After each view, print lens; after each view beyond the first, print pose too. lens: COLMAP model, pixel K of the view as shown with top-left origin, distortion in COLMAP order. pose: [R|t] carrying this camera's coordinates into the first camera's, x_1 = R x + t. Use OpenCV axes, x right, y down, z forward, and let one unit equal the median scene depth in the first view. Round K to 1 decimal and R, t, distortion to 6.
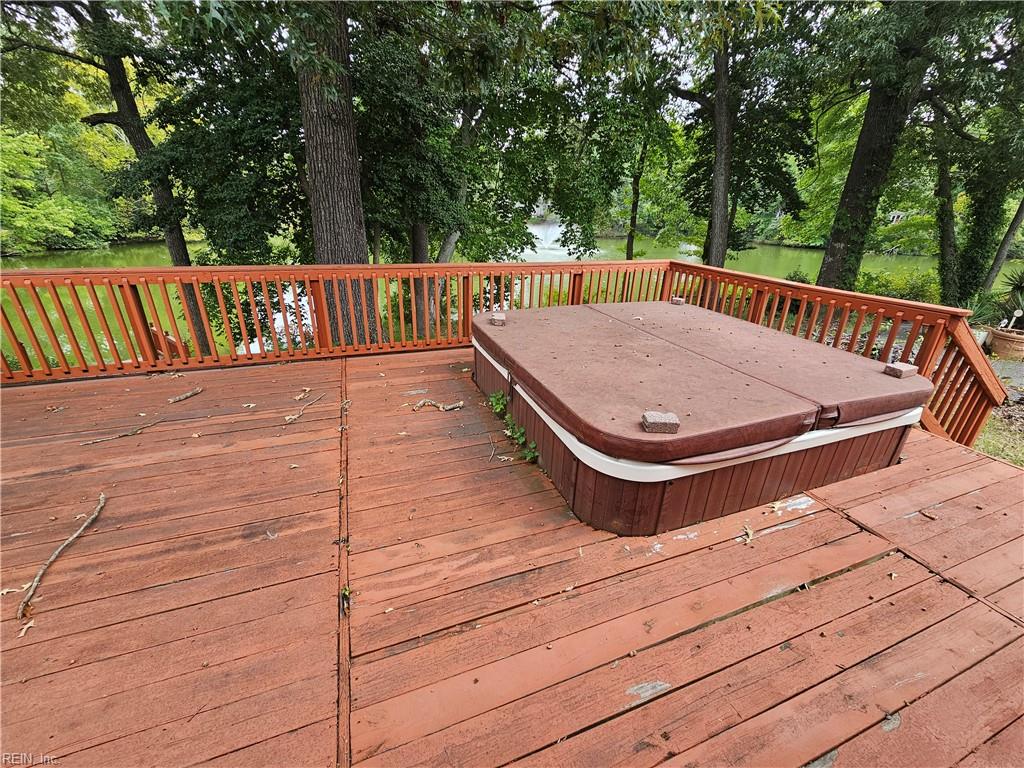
lens RADIAL K [[414.4, 0, 510.8], [0, 414.4, 378.5], [0, 0, 1]] dist [-0.003004, -0.000461]
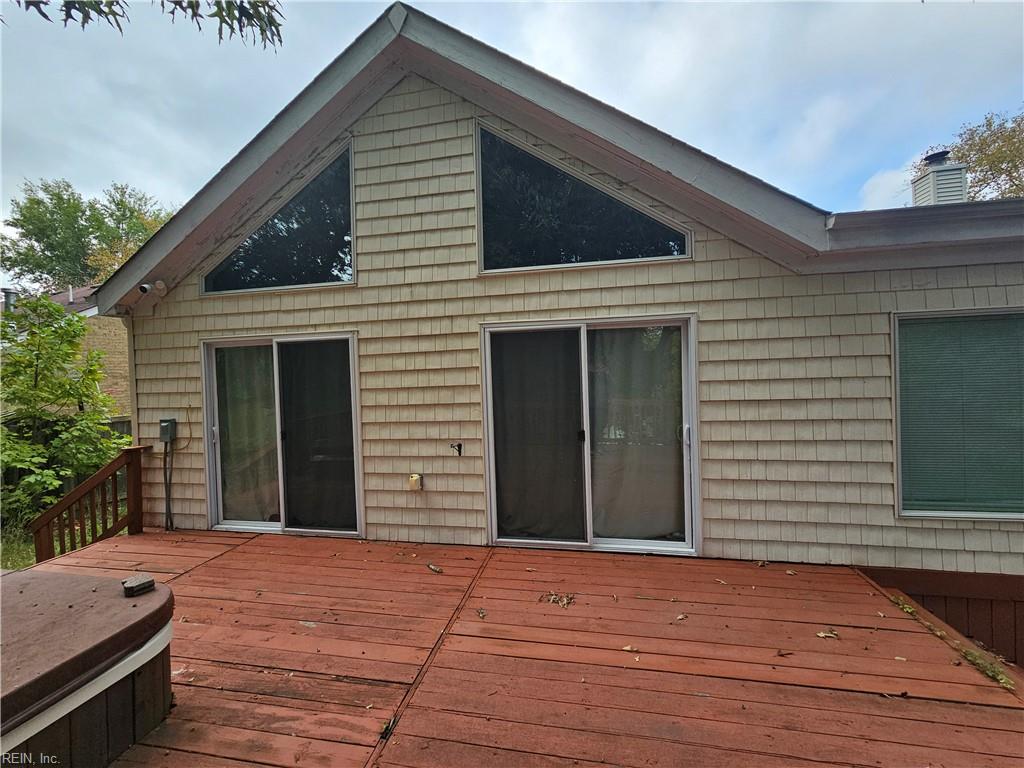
lens RADIAL K [[414.4, 0, 514.6], [0, 414.4, 381.6], [0, 0, 1]] dist [-0.003004, -0.000461]
pose [[-0.851346, -0.014147, 0.524414, -1.145250], [0.207547, 0.908995, 0.361458, -0.615117], [-0.481803, 0.416566, -0.770933, 1.163684]]
